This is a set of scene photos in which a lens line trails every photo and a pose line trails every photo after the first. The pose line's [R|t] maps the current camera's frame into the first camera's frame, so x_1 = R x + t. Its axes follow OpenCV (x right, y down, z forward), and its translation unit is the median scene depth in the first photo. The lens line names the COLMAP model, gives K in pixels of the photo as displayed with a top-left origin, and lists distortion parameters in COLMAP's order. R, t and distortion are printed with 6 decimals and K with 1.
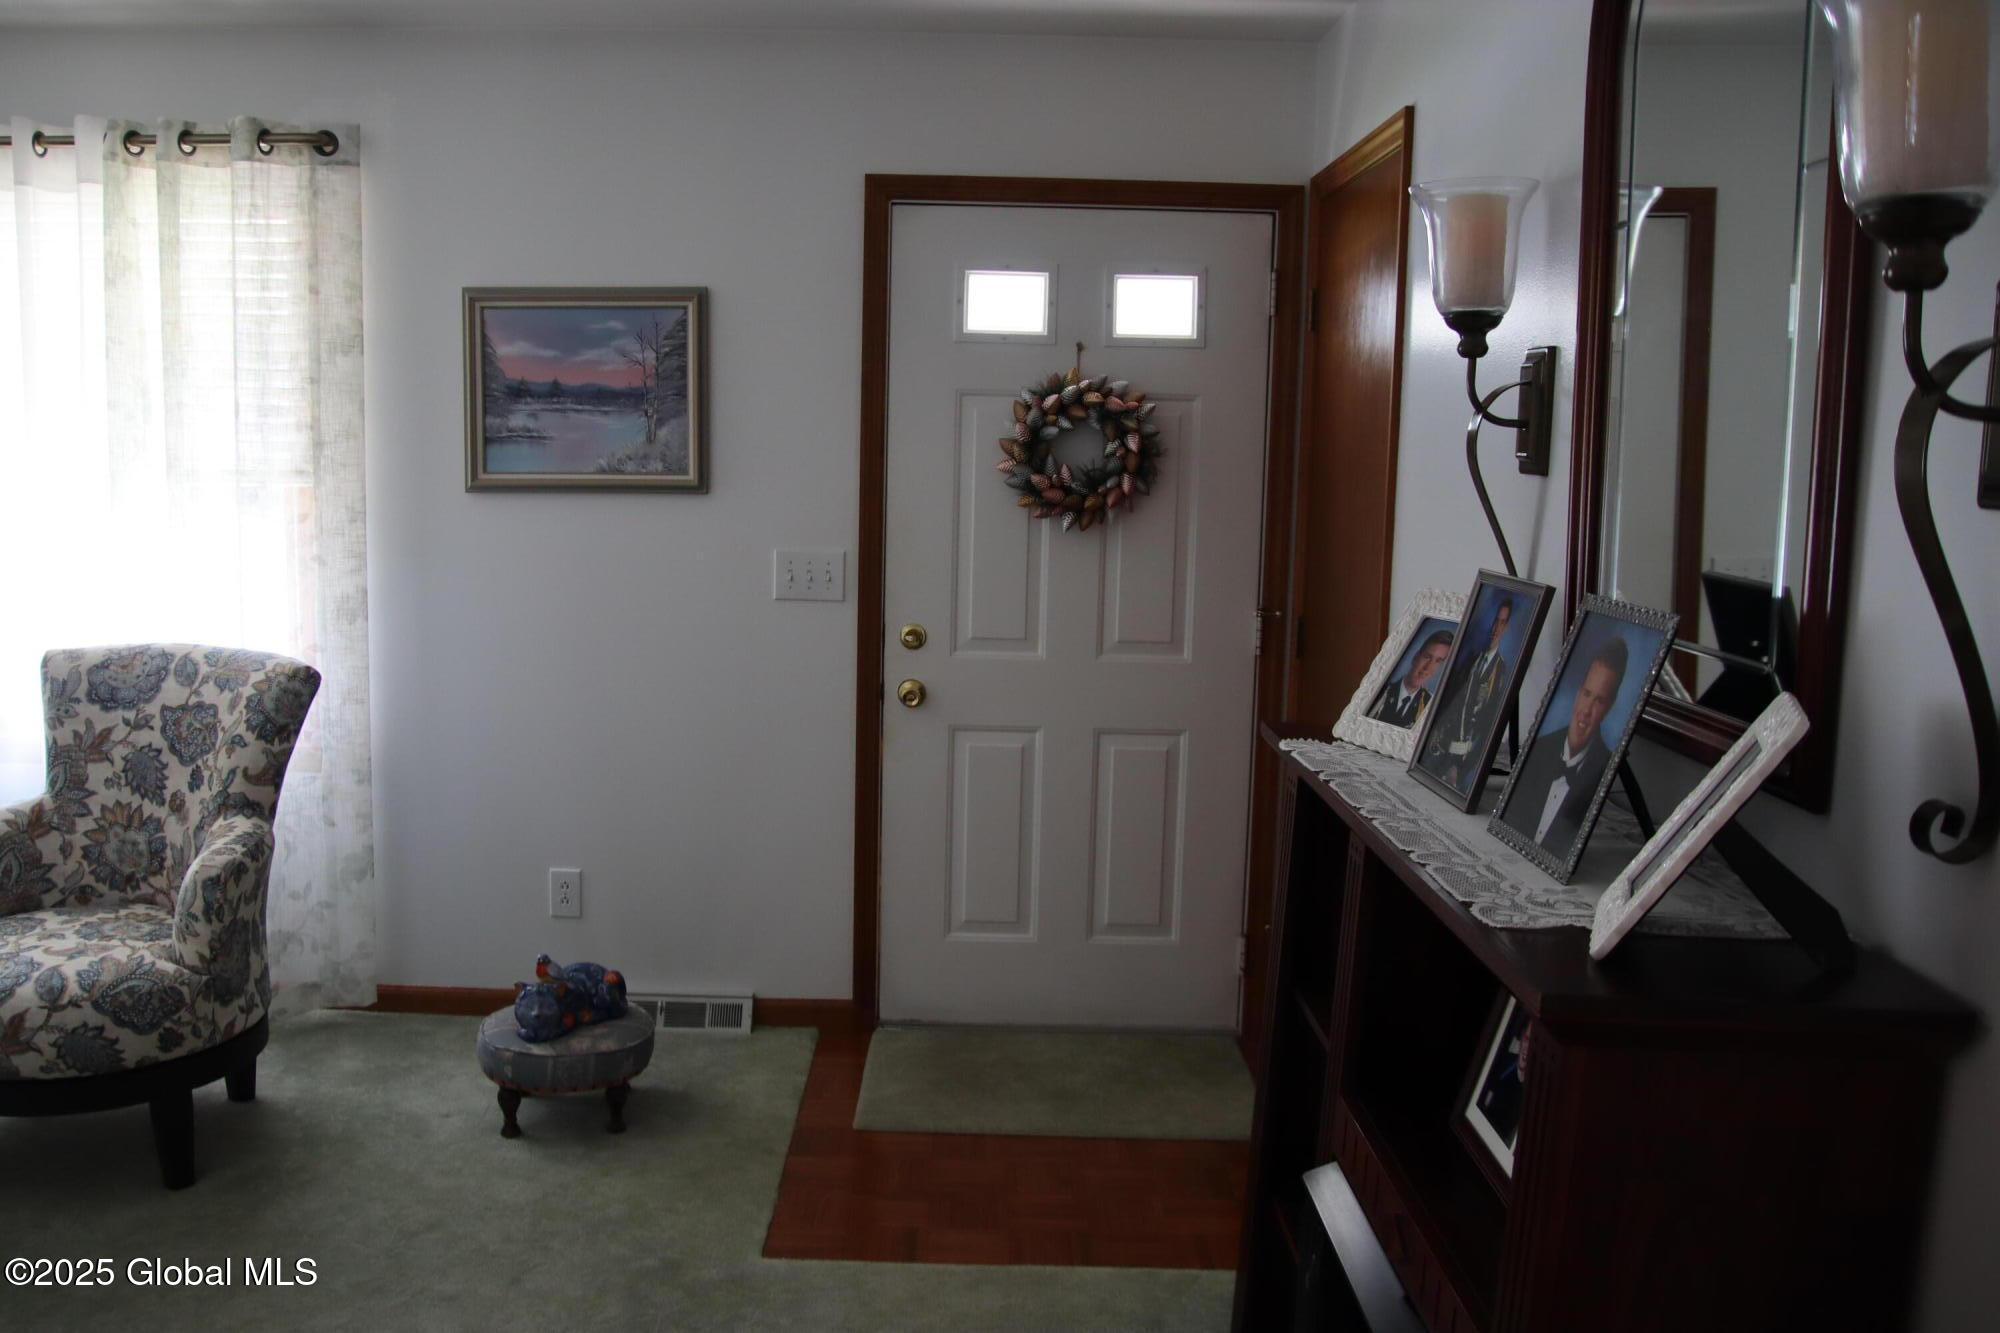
lens RADIAL K [[1693.2, 0, 957.7], [0, 1693.2, 669.7], [0, 0, 1]] dist [-0.125540, 0.118434]
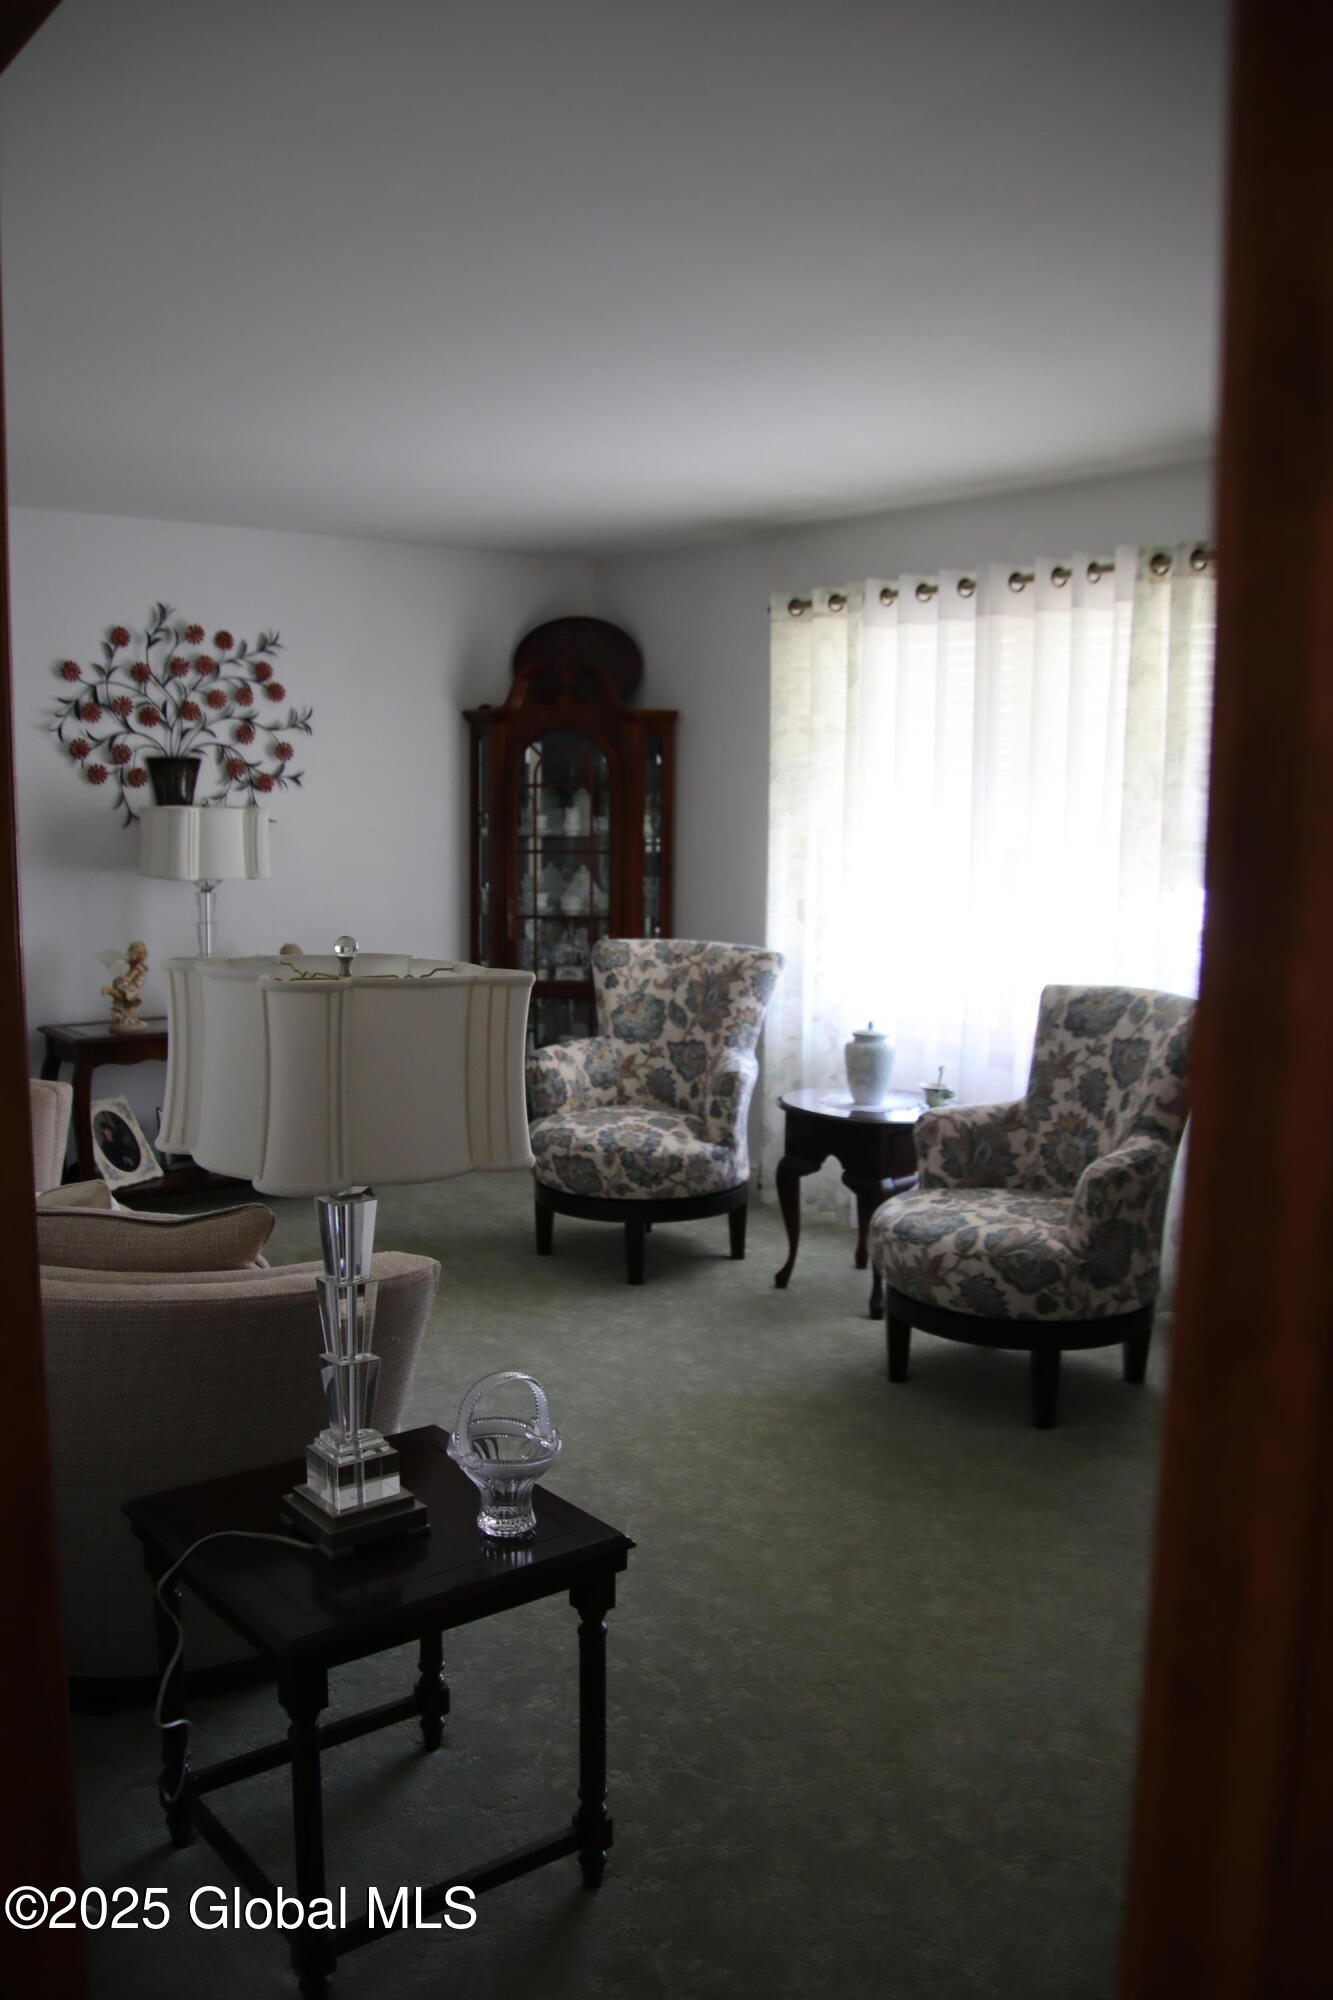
lens RADIAL K [[1693.2, 0, 656.9], [0, 1693.2, 1039.1], [0, 0, 1]] dist [-0.125540, 0.118434]
pose [[0.621731, 0.102899, -0.776442, 0.259606], [-0.108506, 0.993089, 0.044725, 0.004679], [0.775678, 0.056442, 0.628600, -0.014157]]
